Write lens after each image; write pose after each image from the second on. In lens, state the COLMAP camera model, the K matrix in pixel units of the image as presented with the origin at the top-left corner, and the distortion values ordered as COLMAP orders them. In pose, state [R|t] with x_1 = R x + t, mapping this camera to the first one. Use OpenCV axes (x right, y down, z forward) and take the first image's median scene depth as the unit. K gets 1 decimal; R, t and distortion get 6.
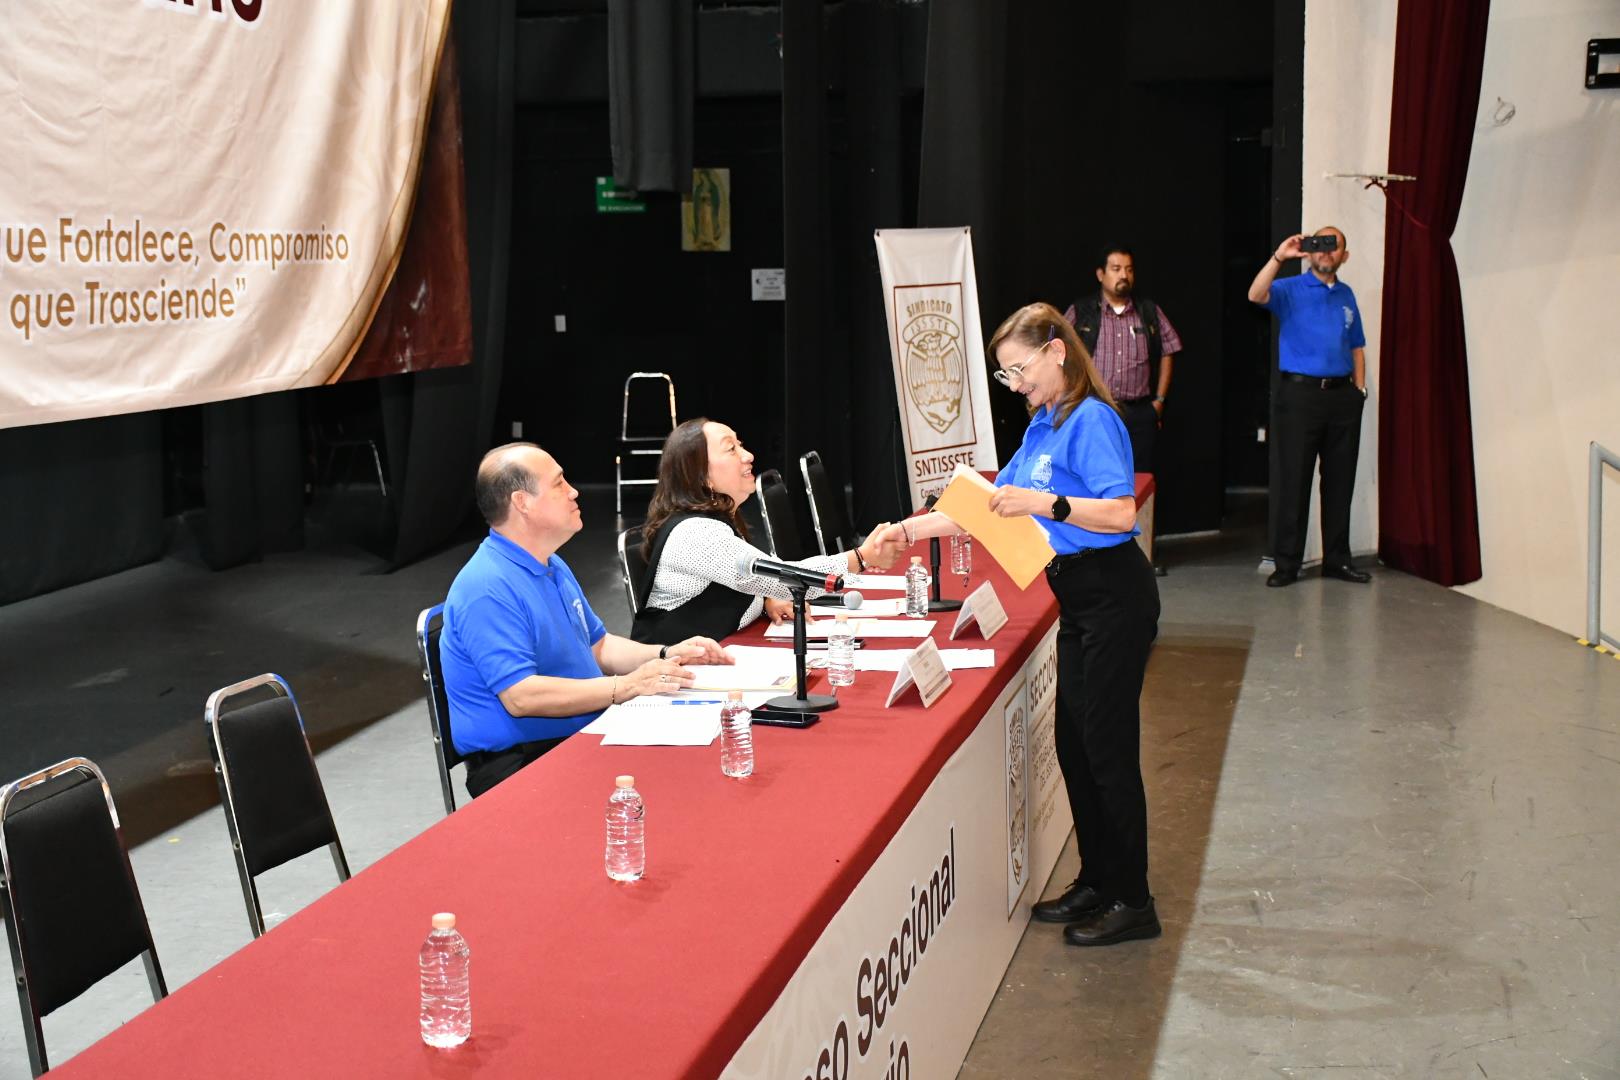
lens RADIAL K [[2187.8, 0, 801.0], [0, 2187.8, 540.2], [0, 0, 1]] dist [0.197787, 0.000000]
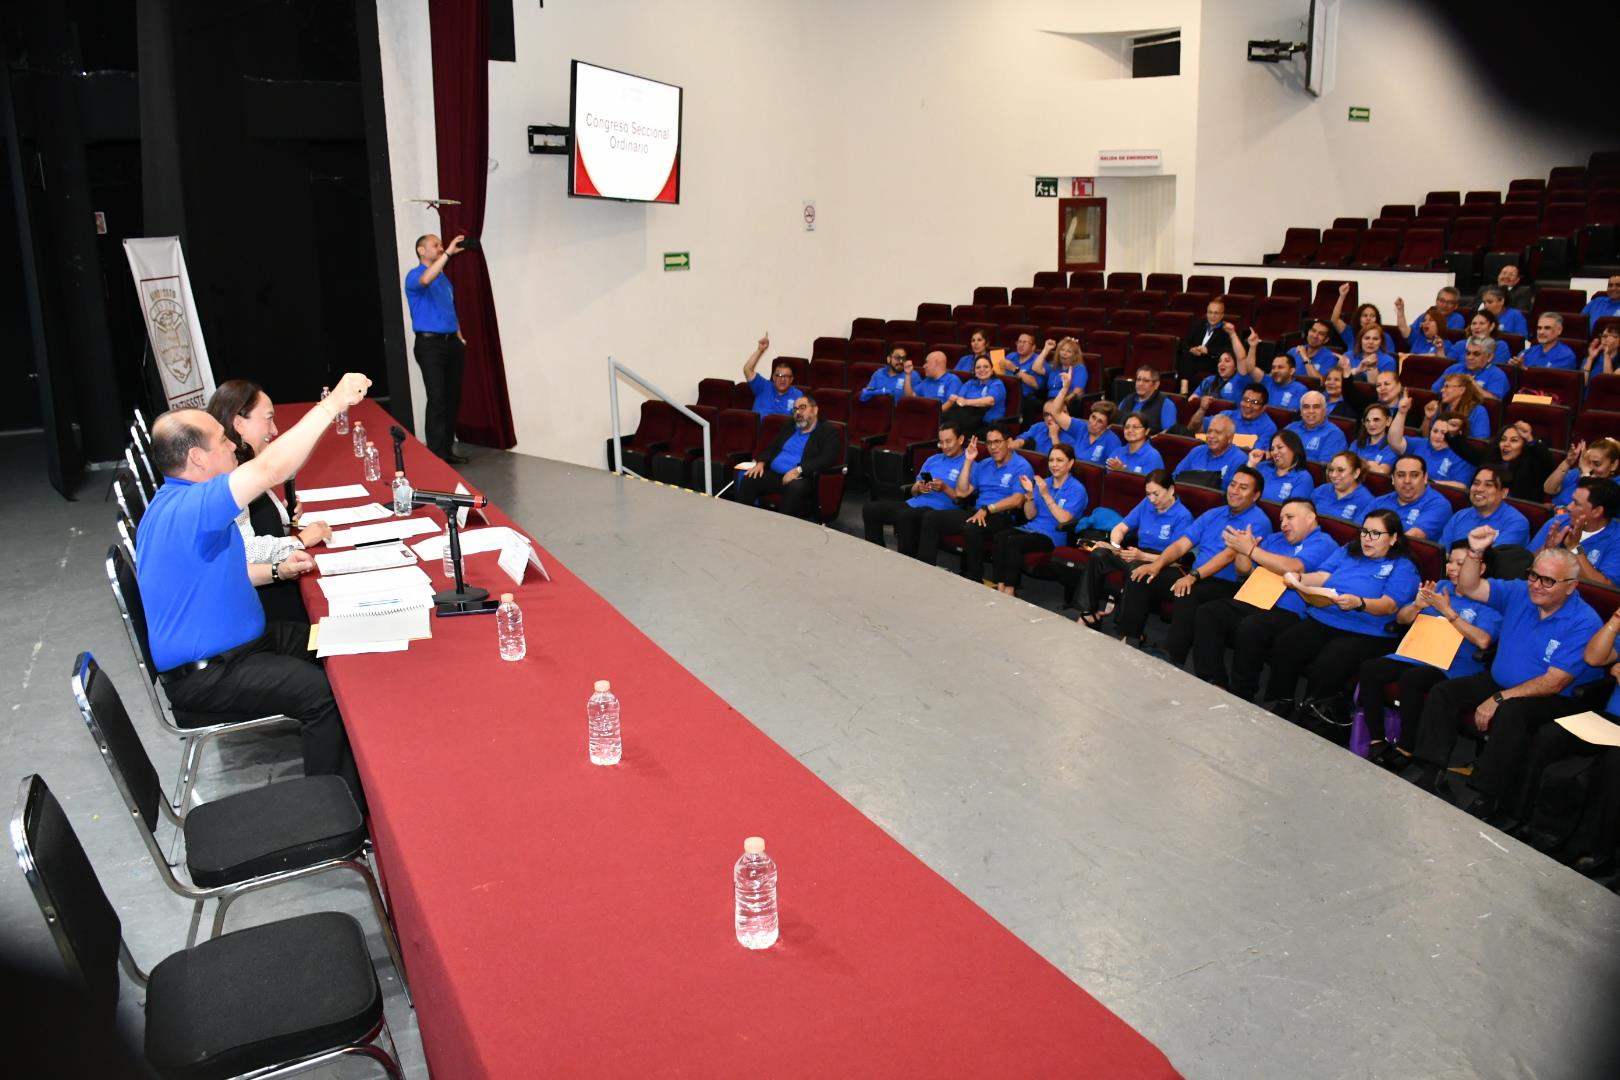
lens RADIAL K [[1273.0, 0, 803.0], [0, 1273.0, 538.3], [0, 0, 1]] dist [-0.129188, 0.055216]
pose [[0.766127, -0.153188, 0.624166, -0.214006], [0.091819, 0.987305, 0.129609, -0.025689], [-0.636097, -0.041987, 0.770466, 0.203942]]
